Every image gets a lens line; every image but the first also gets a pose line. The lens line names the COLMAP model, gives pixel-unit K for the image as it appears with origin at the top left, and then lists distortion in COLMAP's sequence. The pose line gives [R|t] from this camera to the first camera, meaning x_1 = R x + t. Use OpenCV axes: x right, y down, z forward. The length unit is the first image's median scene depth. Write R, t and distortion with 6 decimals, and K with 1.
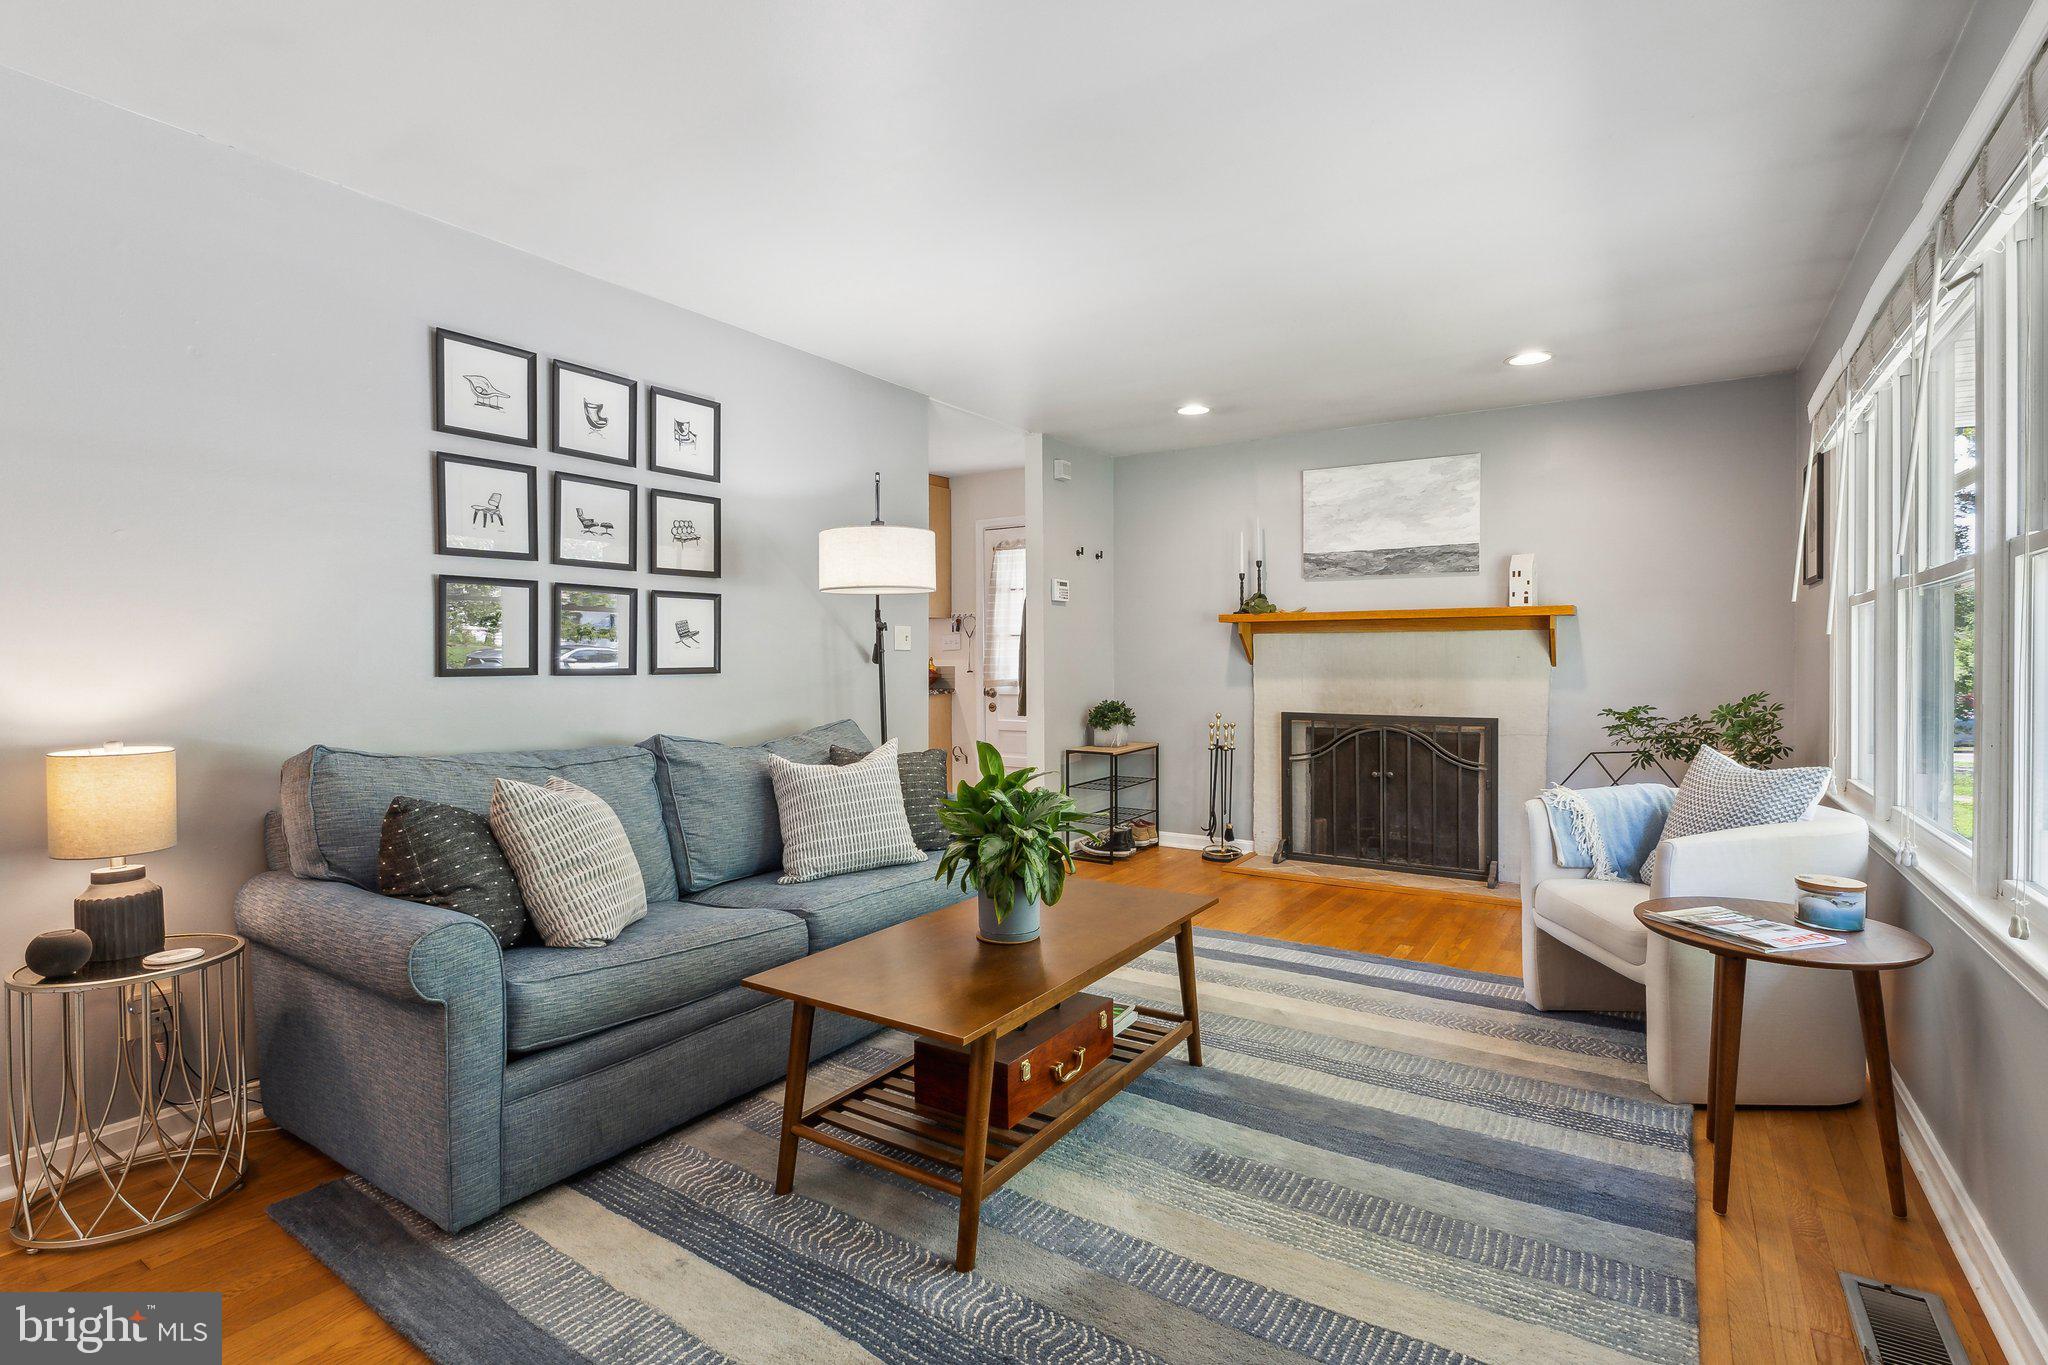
lens RADIAL K [[971.0, 0, 1021.6], [0, 971.0, 681.1], [0, 0, 1]] dist [-0.005218, 0.000242]
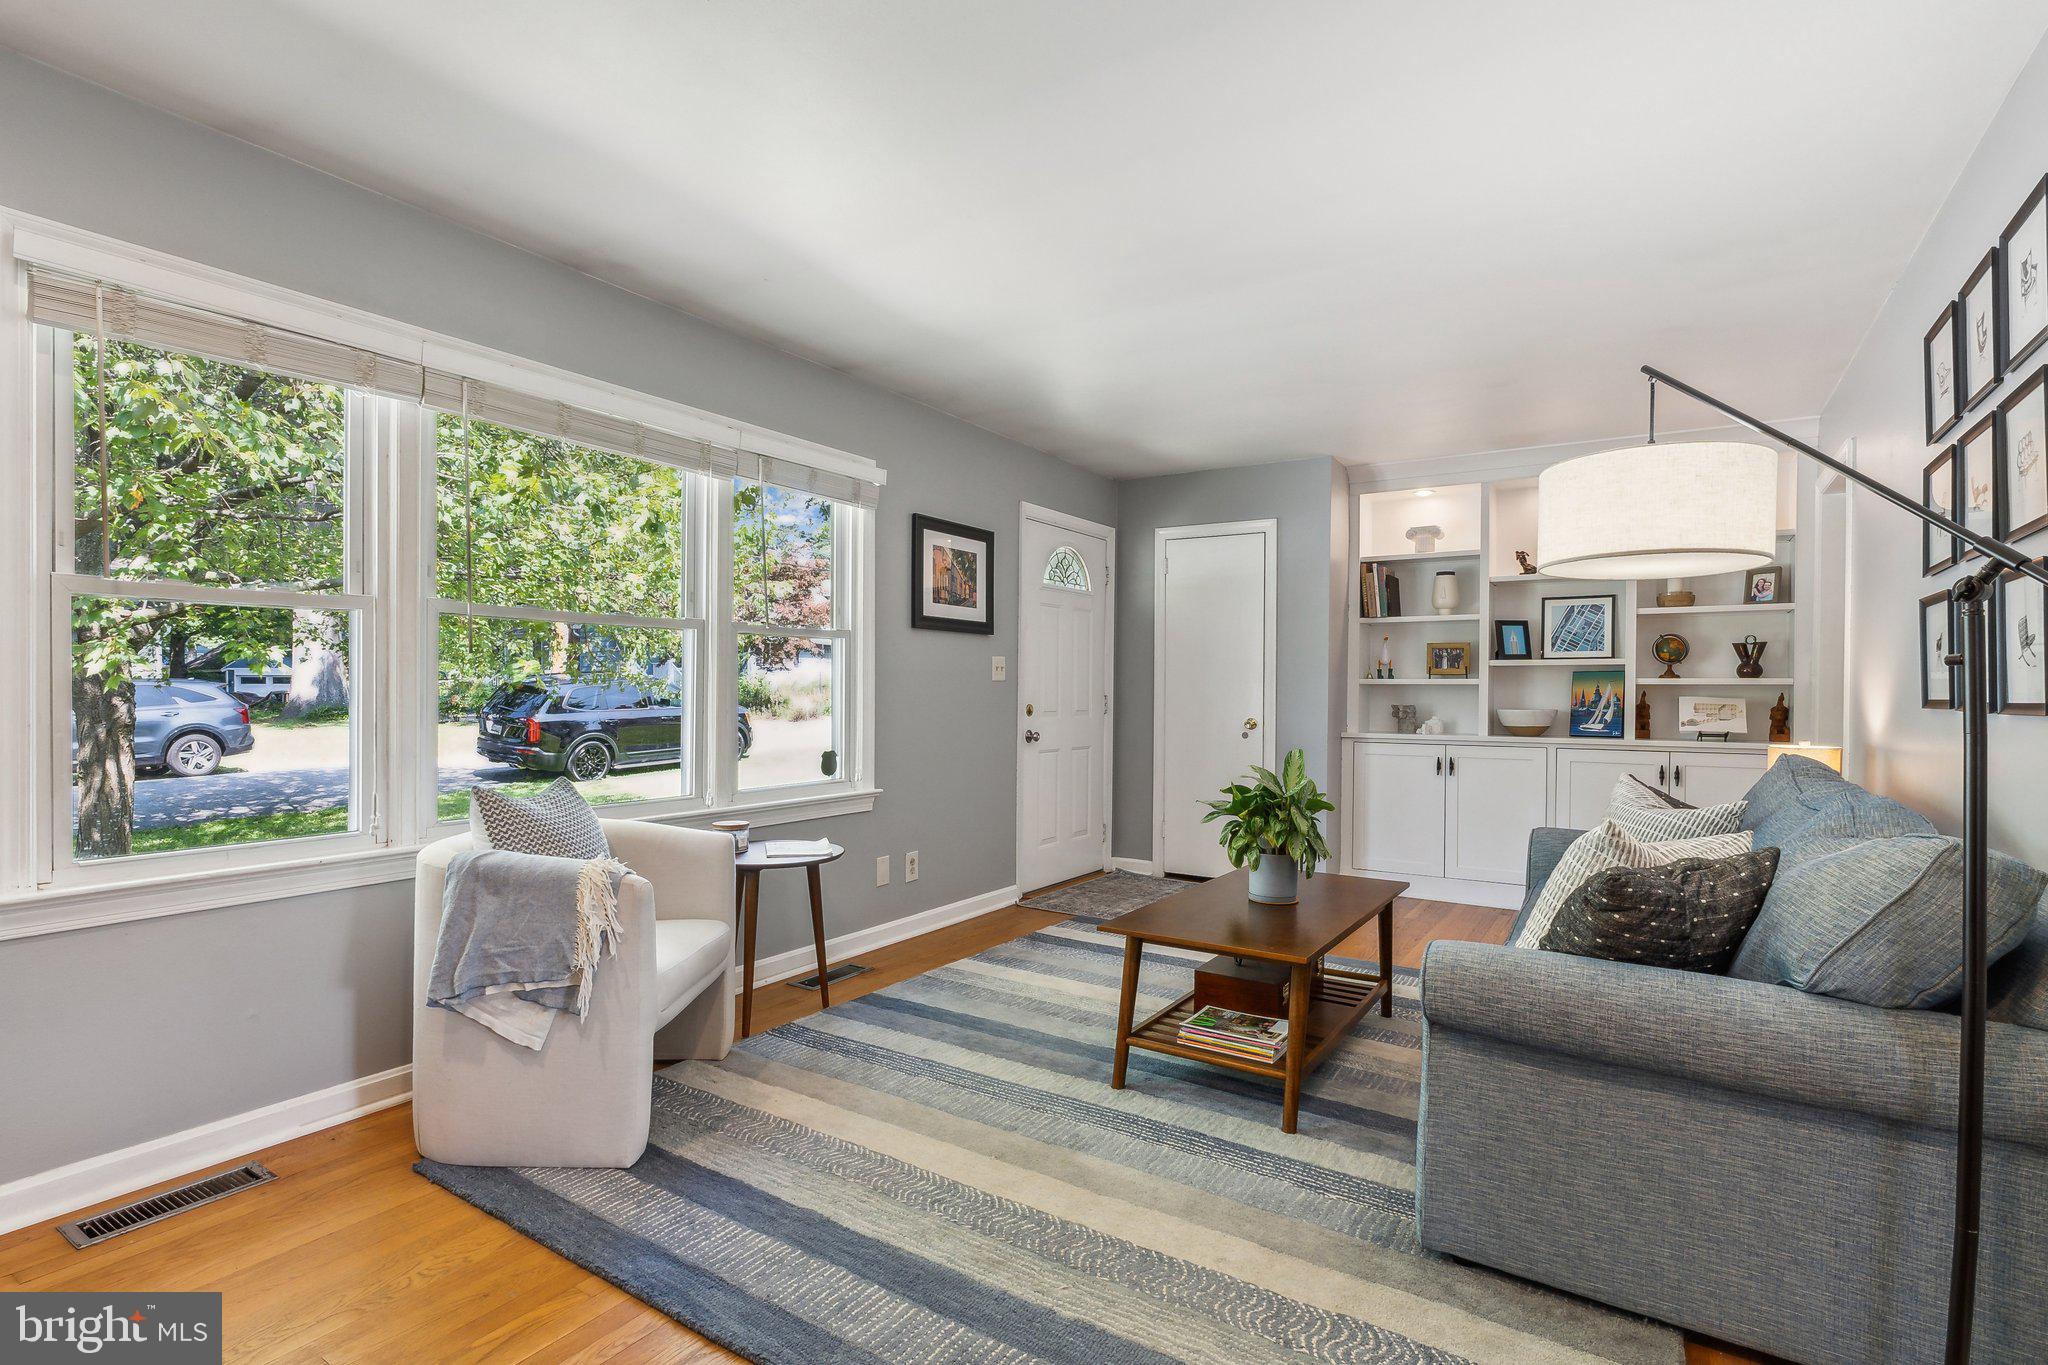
lens RADIAL K [[991.7, 0, 1029.6], [0, 991.7, 701.9], [0, 0, 1]] dist [-0.001825, 0.000384]
pose [[-0.999973, -0.006421, -0.003446, 0.156479], [-0.006540, 0.999339, 0.035749, -0.022340], [0.003214, 0.035770, -0.999355, 1.132769]]
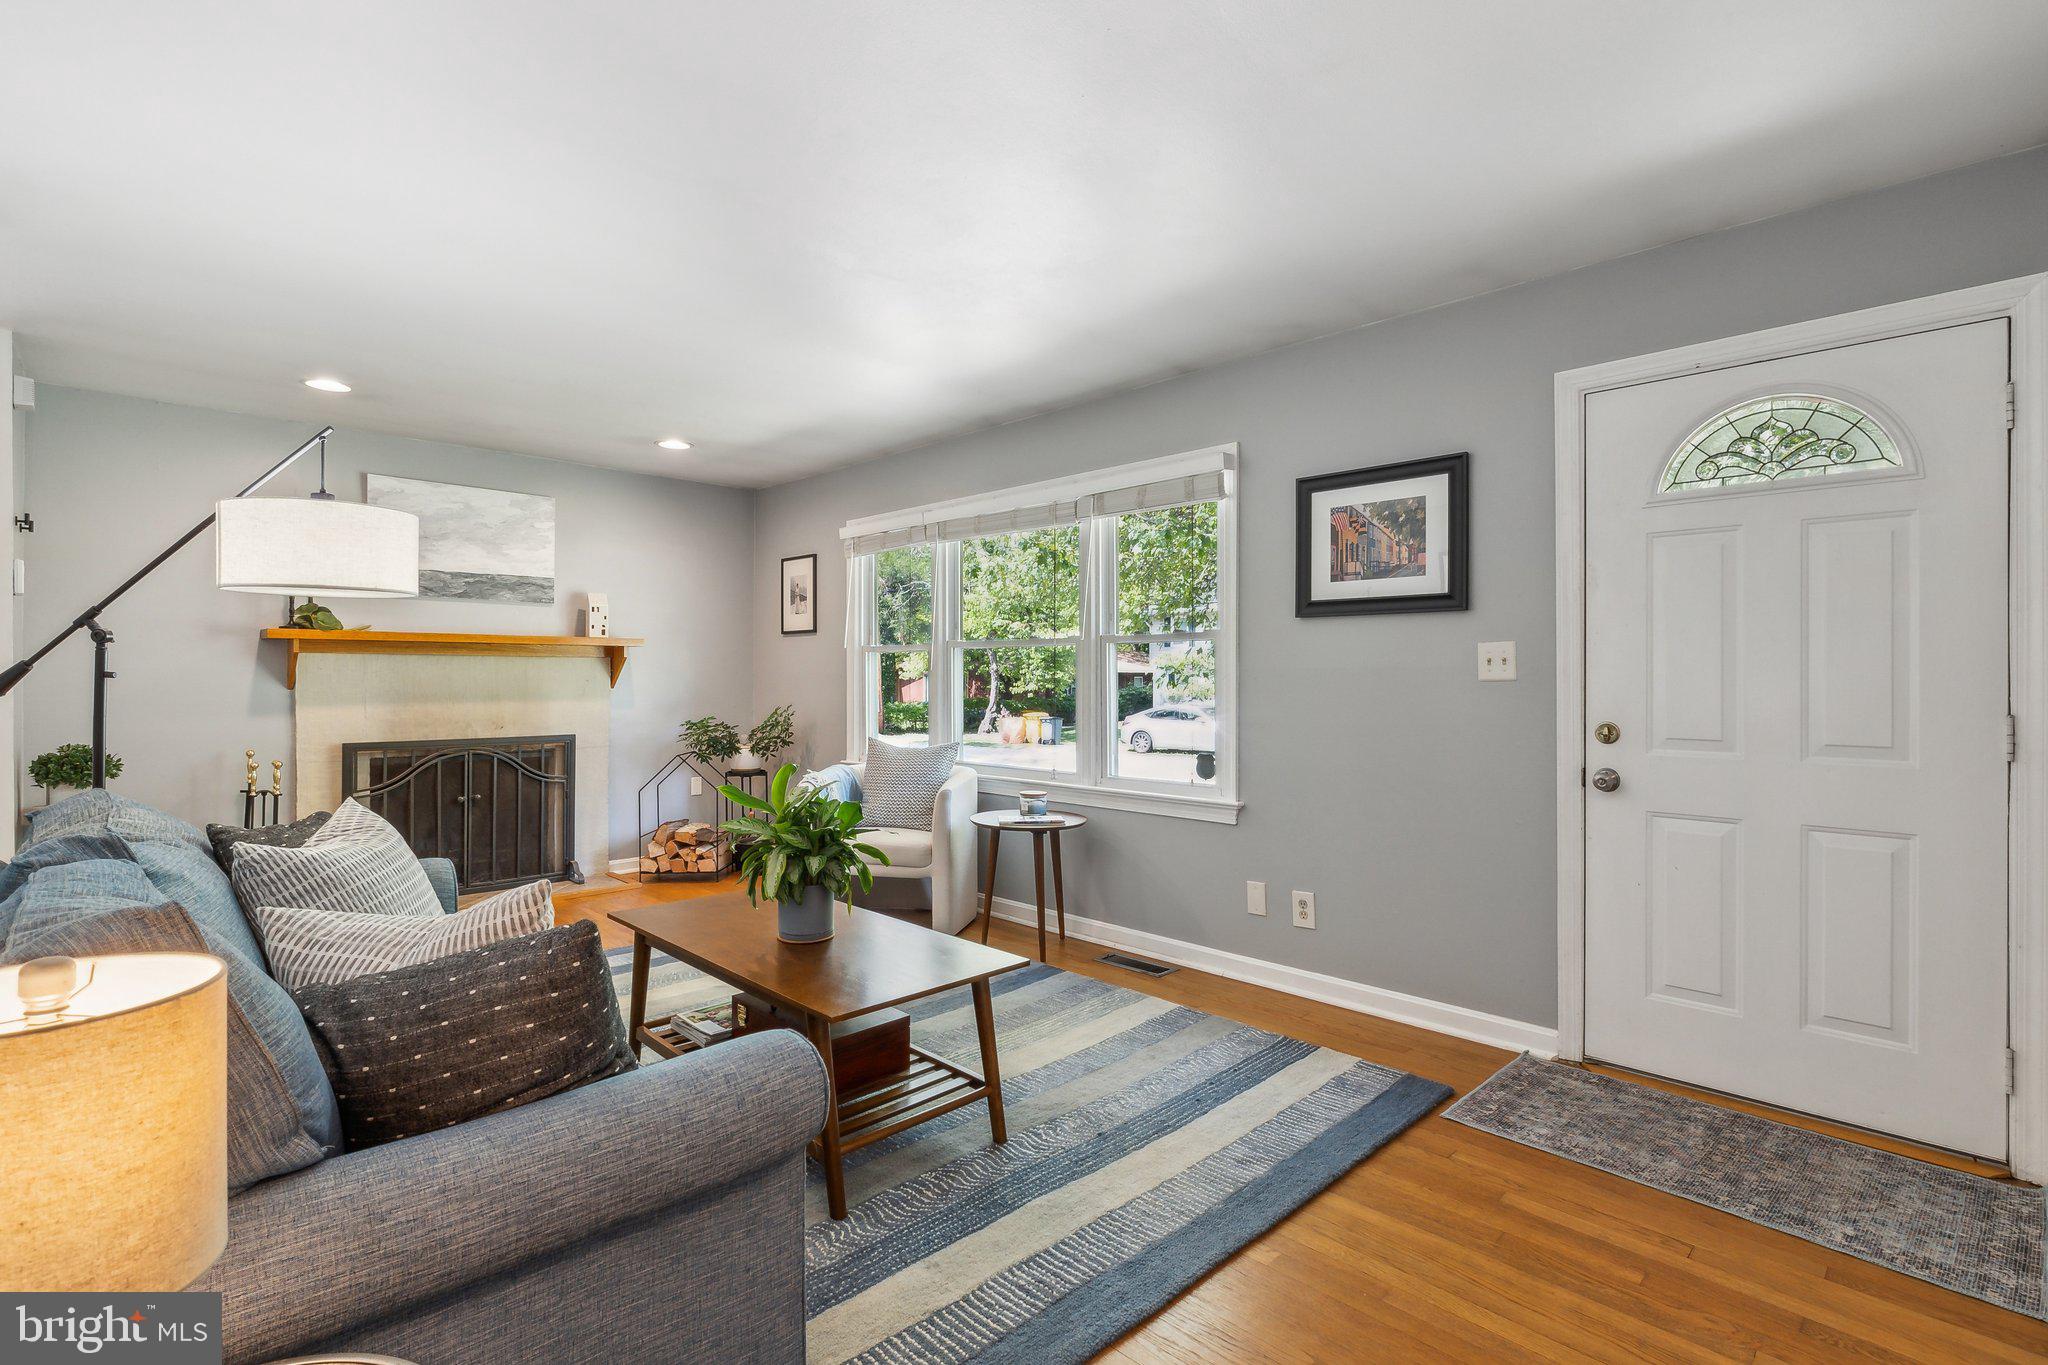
lens RADIAL K [[995.2, 0, 997.6], [0, 995.2, 674.5], [0, 0, 1]] dist [-0.002501, 0.000073]
pose [[0.208374, 0.002116, 0.978047, -0.537032], [0.020856, 0.999761, -0.006607, -0.013454], [-0.977827, 0.021775, 0.208280, 0.265249]]
